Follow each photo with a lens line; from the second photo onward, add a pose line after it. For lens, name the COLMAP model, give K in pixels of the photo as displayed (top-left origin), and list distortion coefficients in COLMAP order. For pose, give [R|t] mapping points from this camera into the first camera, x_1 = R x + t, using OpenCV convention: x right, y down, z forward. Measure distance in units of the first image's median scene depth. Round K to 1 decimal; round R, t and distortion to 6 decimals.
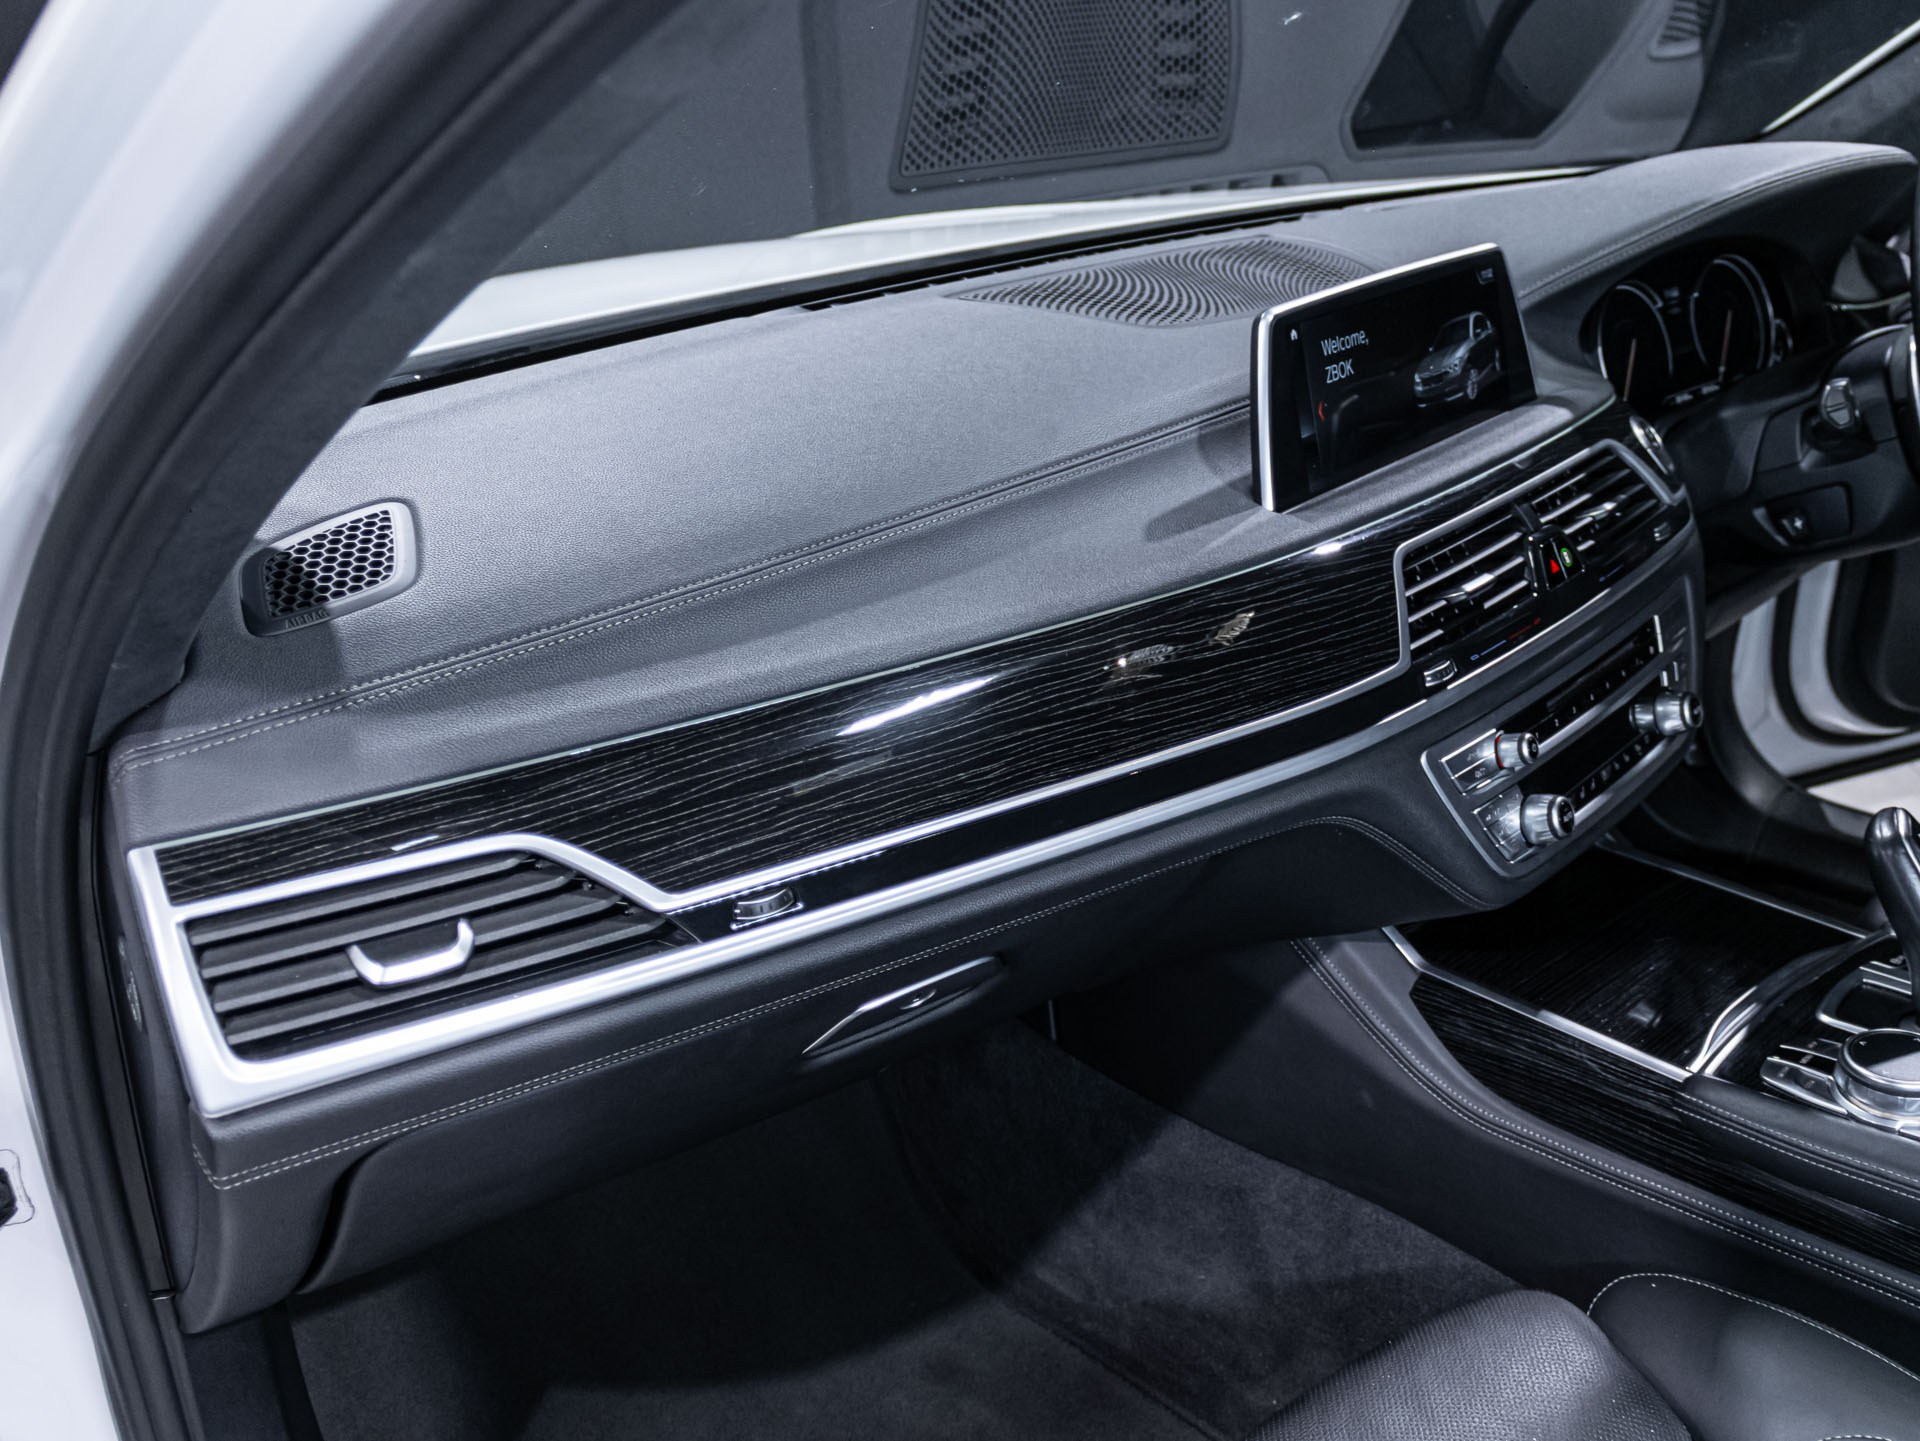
lens RADIAL K [[1758.5, 0, 980.0], [0, 1758.5, 730.5], [0, 0, 1]] dist [0.031046, -0.015977]
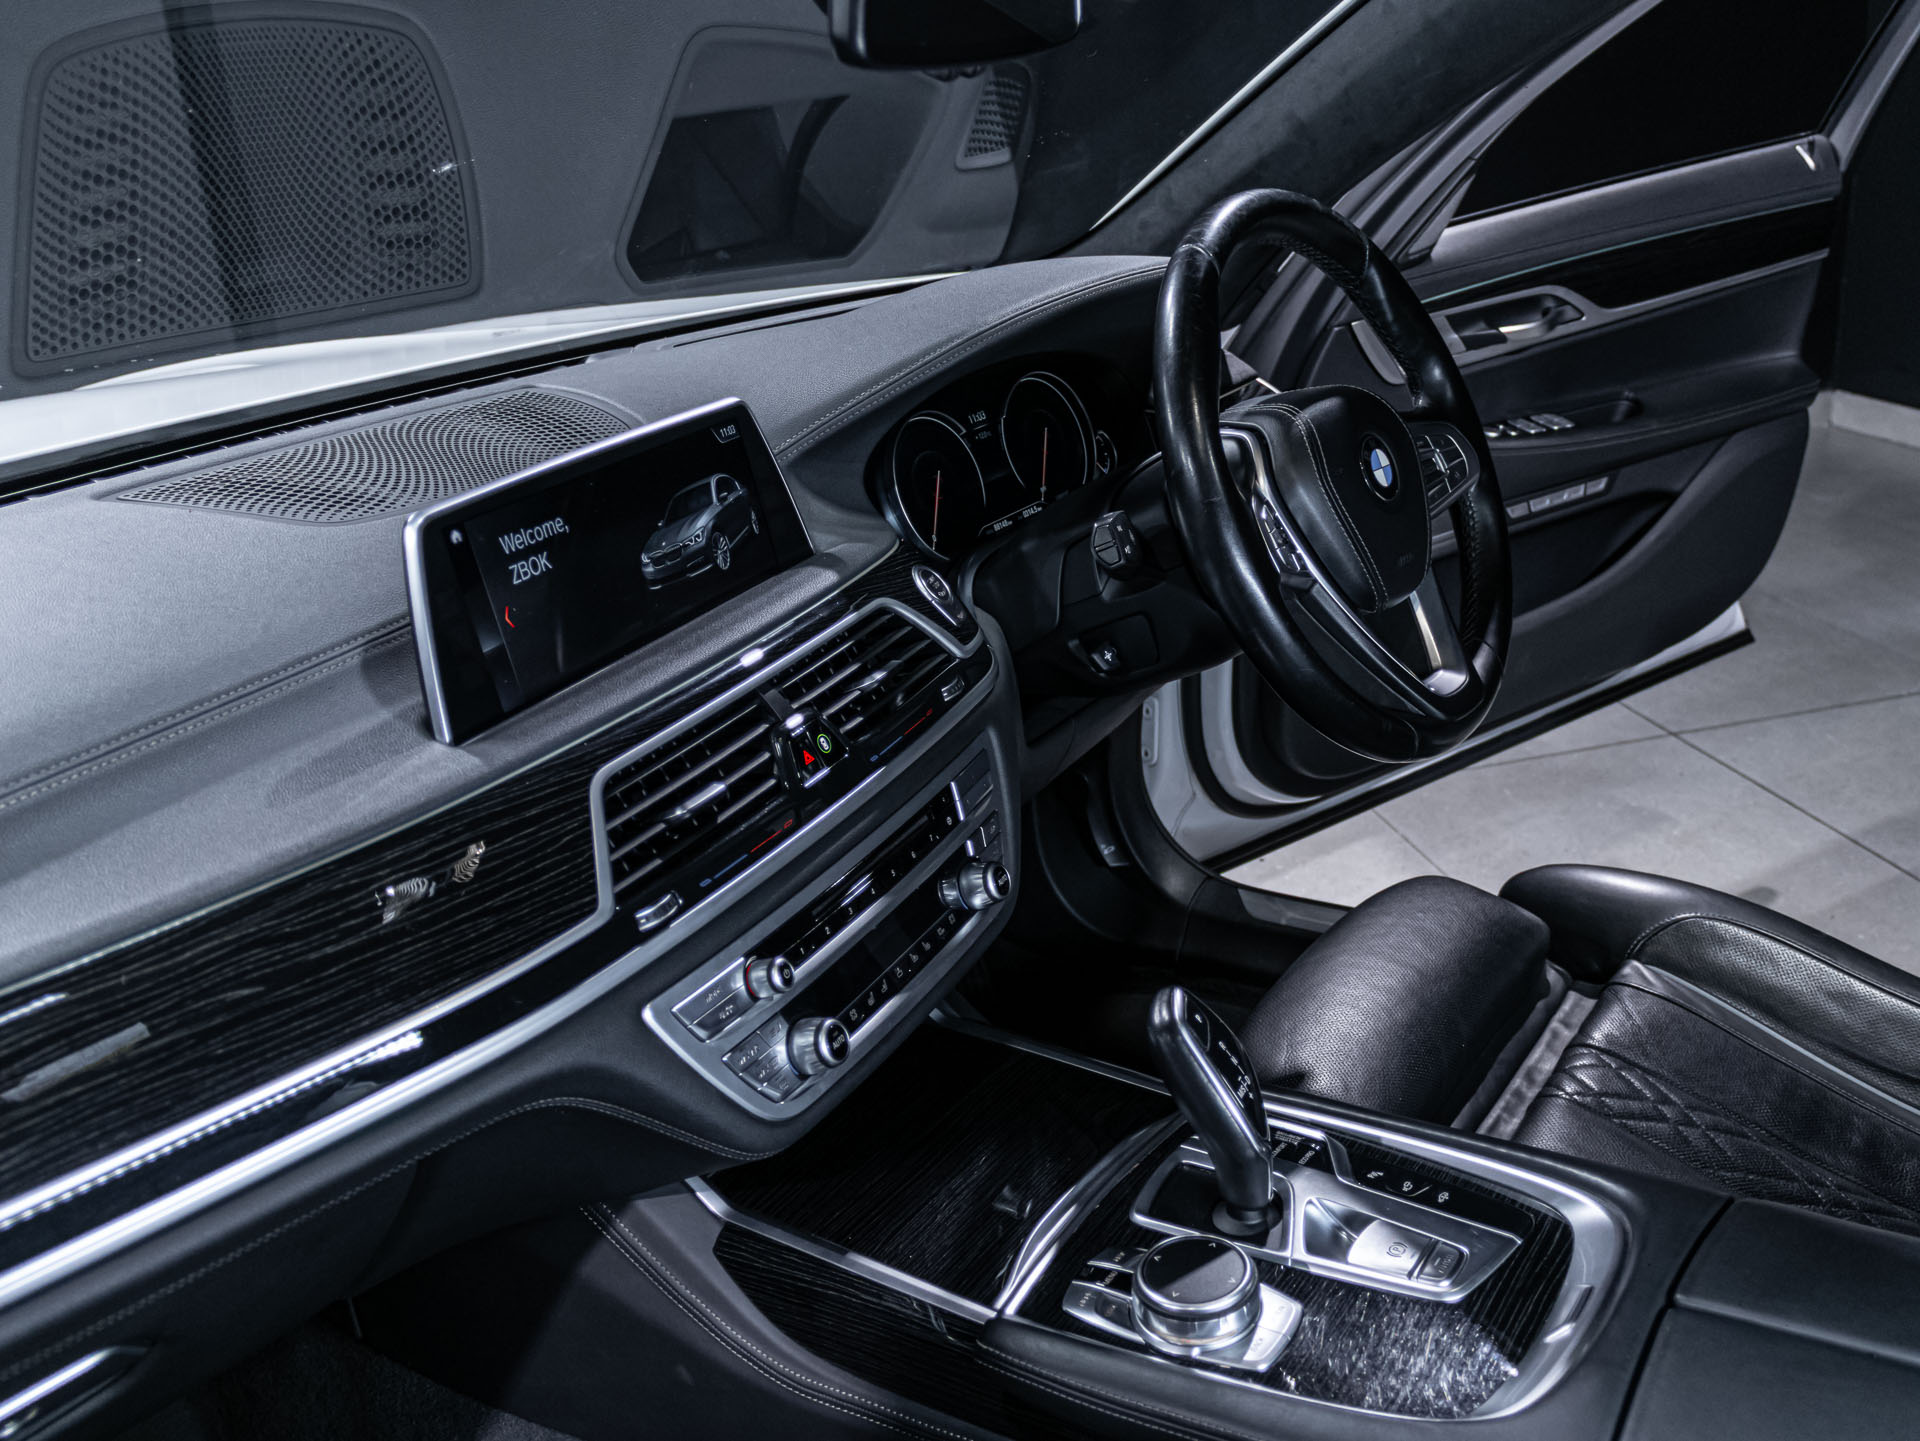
lens RADIAL K [[1741.5, 0, 951.0], [0, 1741.5, 715.2], [0, 0, 1]] dist [0.018064, -0.016922]
pose [[0.972492, -0.105517, 0.207669, 0.208147], [0.113786, 0.993104, -0.028249, -0.078684], [-0.203256, 0.051102, 0.977791, 0.109015]]
